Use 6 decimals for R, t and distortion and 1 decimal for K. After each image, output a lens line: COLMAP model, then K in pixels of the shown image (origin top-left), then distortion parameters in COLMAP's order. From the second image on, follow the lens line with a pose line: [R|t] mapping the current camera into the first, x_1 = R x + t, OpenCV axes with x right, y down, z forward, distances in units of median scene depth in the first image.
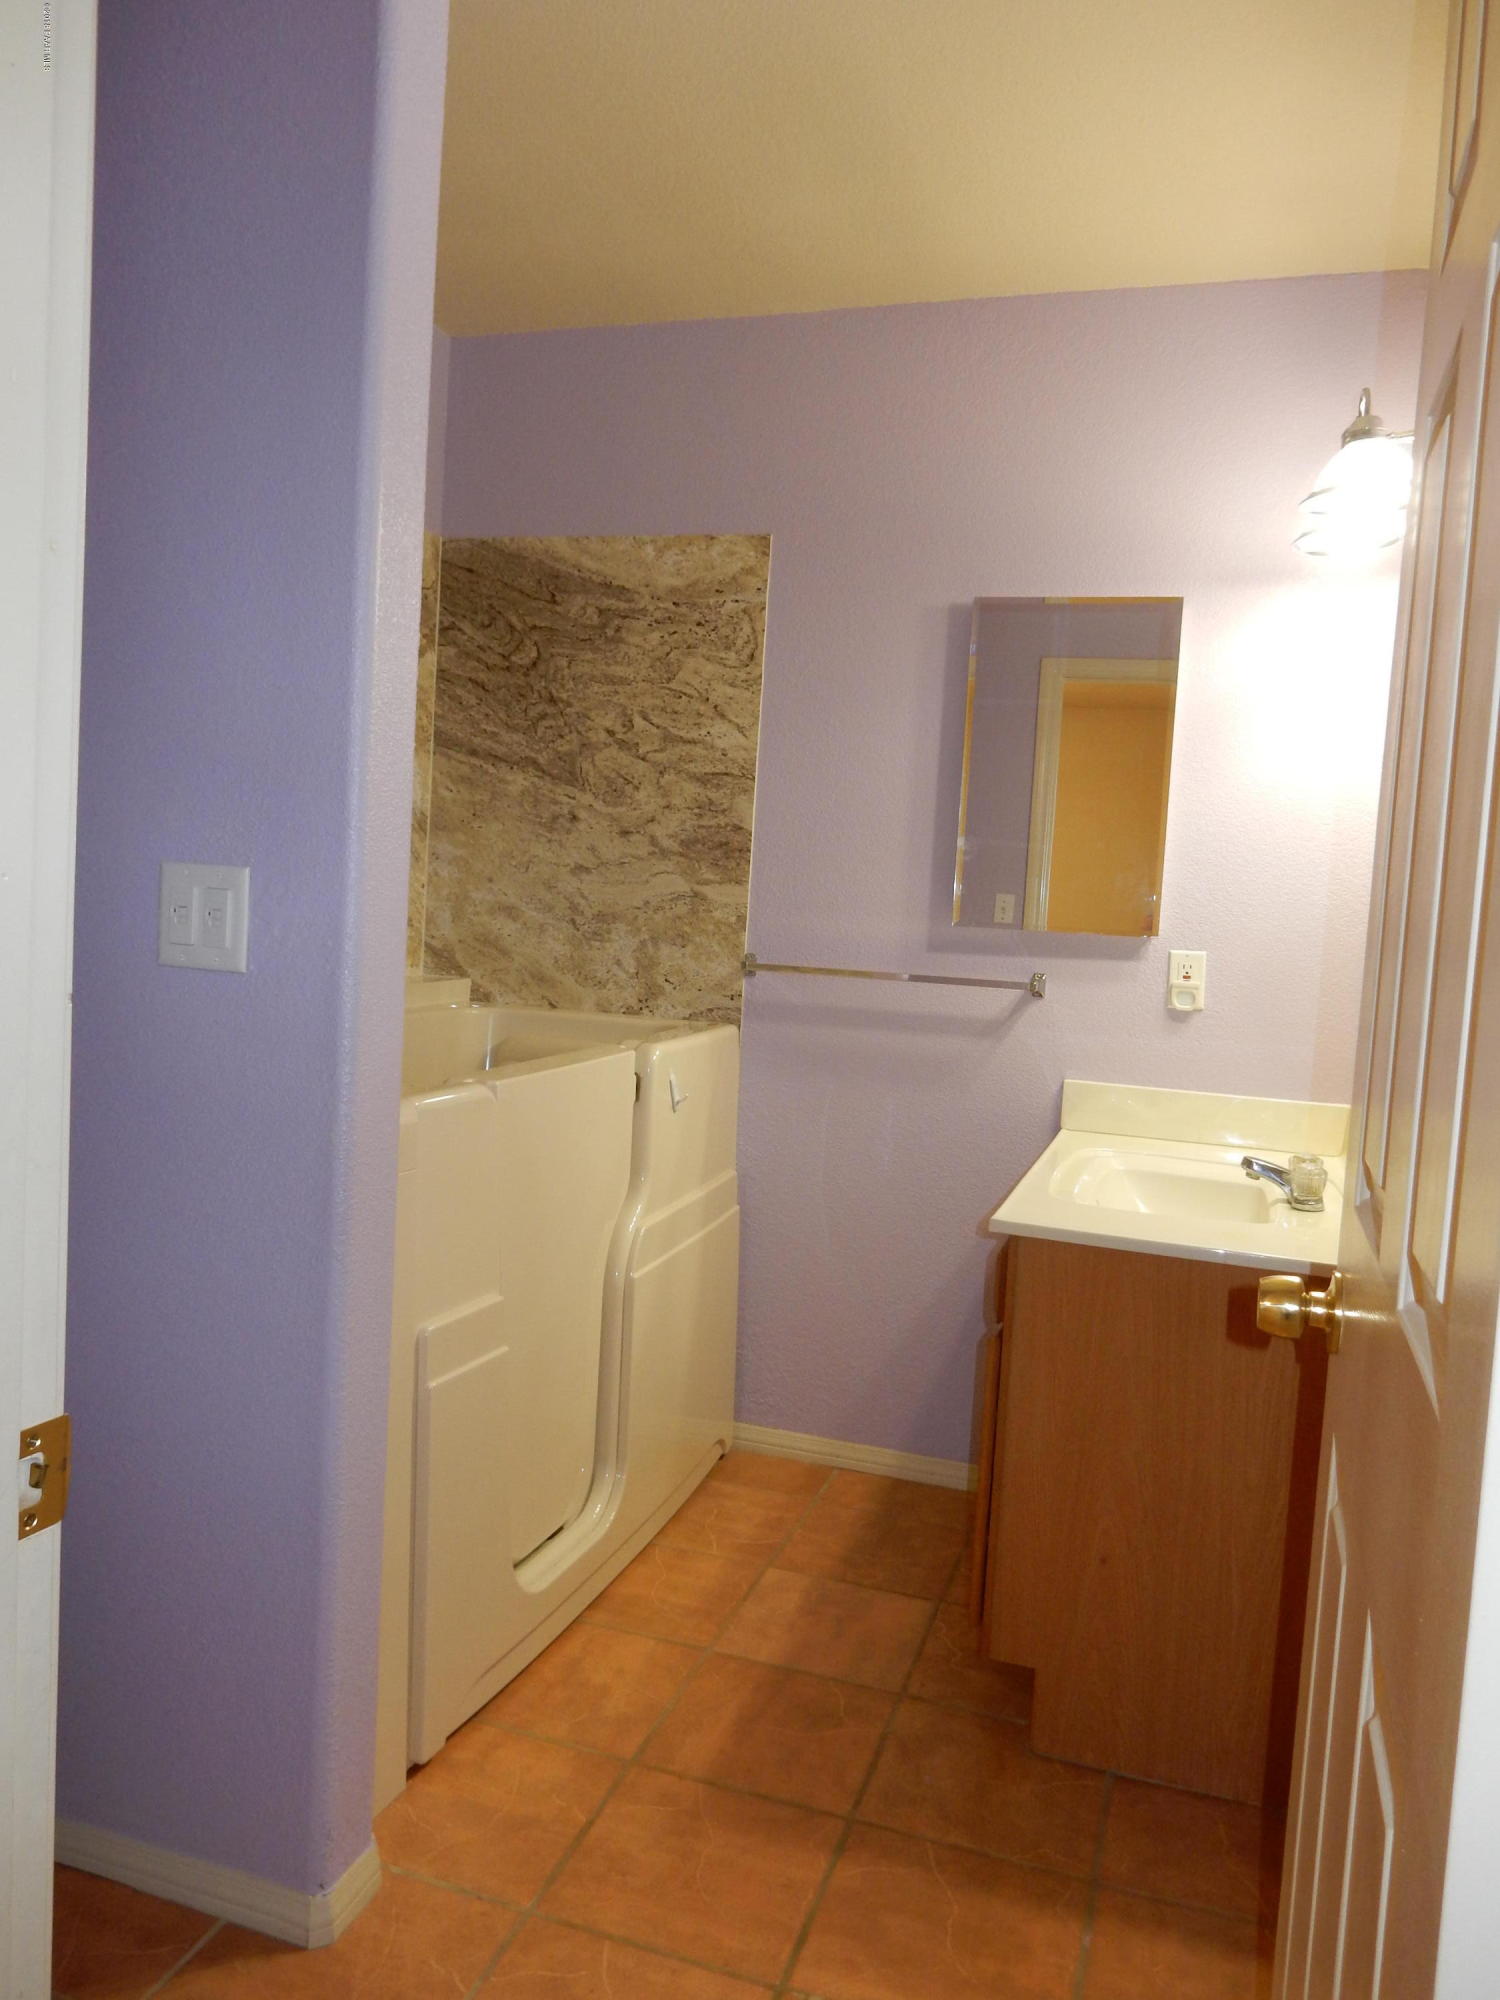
lens RADIAL K [[1466.2, 0, 753.0], [0, 1466.2, 980.9], [0, 0, 1]] dist [-0.003068, -0.000846]
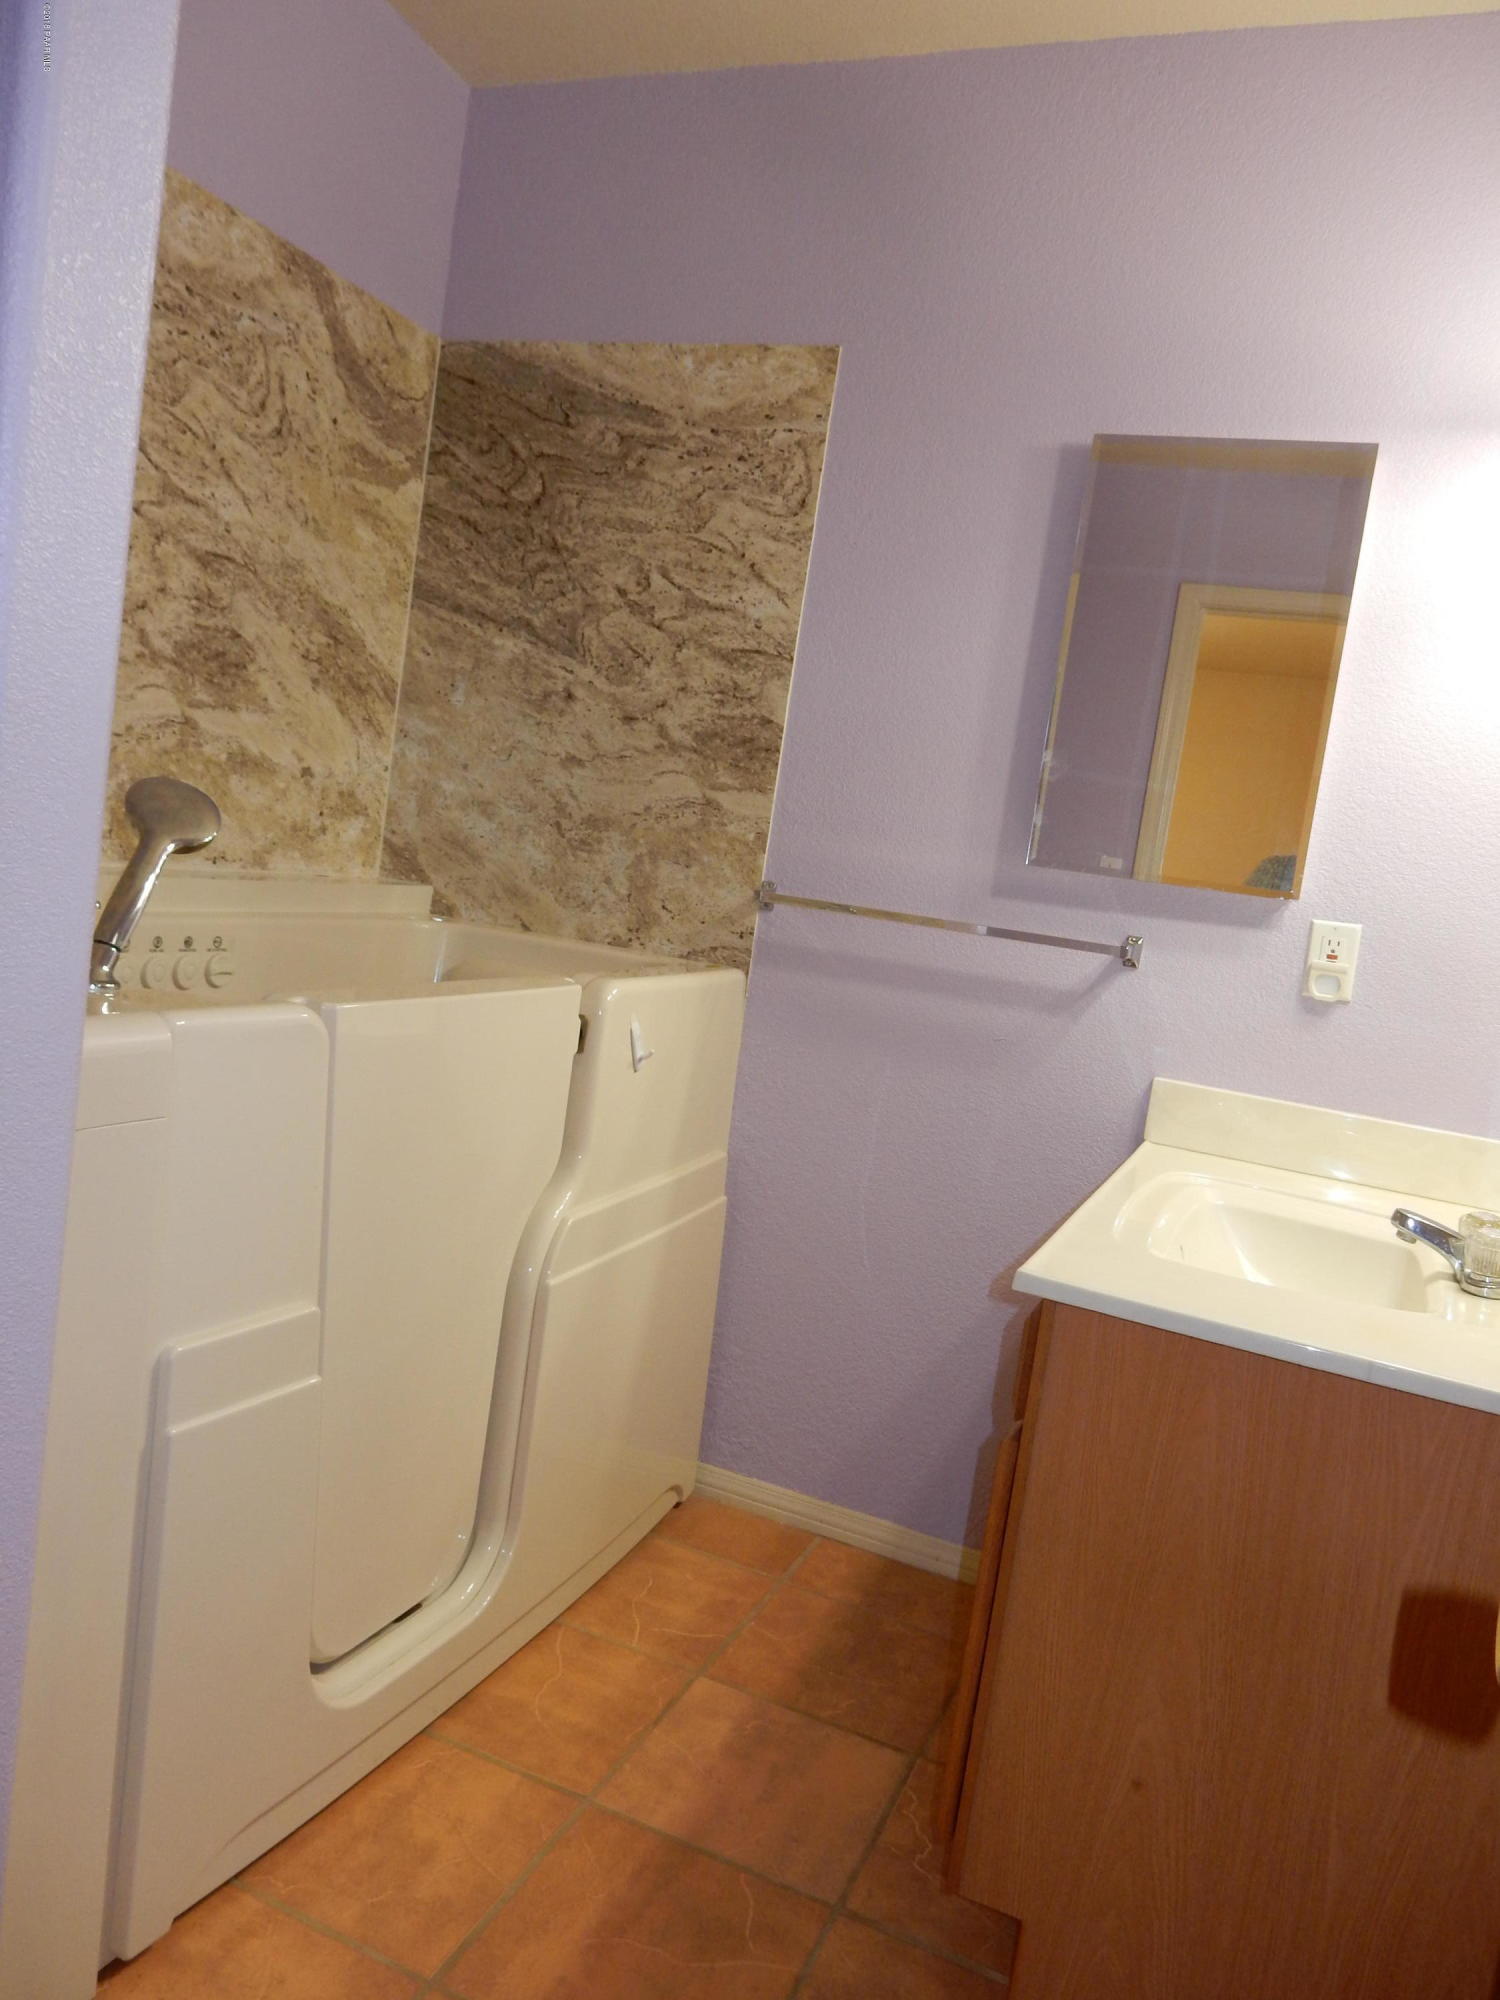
lens RADIAL K [[1466.2, 0, 753.0], [0, 1466.2, 980.9], [0, 0, 1]] dist [-0.003068, -0.000846]
pose [[0.993477, 0.089467, -0.070697, 0.051133], [-0.087701, 0.995761, 0.027709, 0.013765], [0.072877, -0.021328, 0.997113, 0.212004]]
